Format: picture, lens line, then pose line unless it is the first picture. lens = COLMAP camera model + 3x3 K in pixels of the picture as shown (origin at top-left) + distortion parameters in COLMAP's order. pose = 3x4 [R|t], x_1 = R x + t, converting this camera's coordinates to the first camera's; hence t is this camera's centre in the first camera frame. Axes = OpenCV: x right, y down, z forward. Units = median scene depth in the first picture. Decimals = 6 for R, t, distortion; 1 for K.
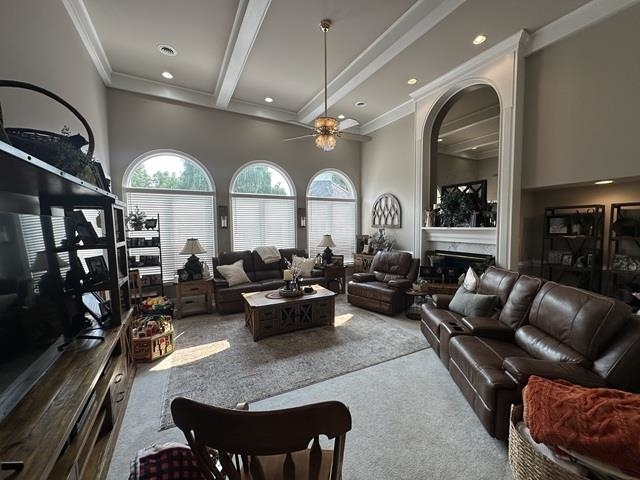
lens RADIAL K [[255.4, 0, 318.3], [0, 255.4, 240.2], [0, 0, 1]] dist [-0.001190, 0.000052]
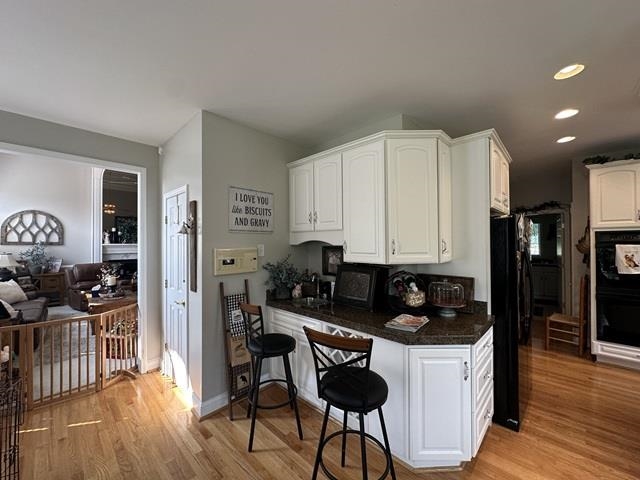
lens RADIAL K [[255.4, 0, 319.4], [0, 255.4, 239.2], [0, 0, 1]] dist [-0.001190, 0.000052]
pose [[-0.310373, 0.011838, 0.950541, -1.054339], [0.054871, 0.998478, 0.005481, -0.018192], [-0.949030, 0.053858, -0.310550, 0.285280]]
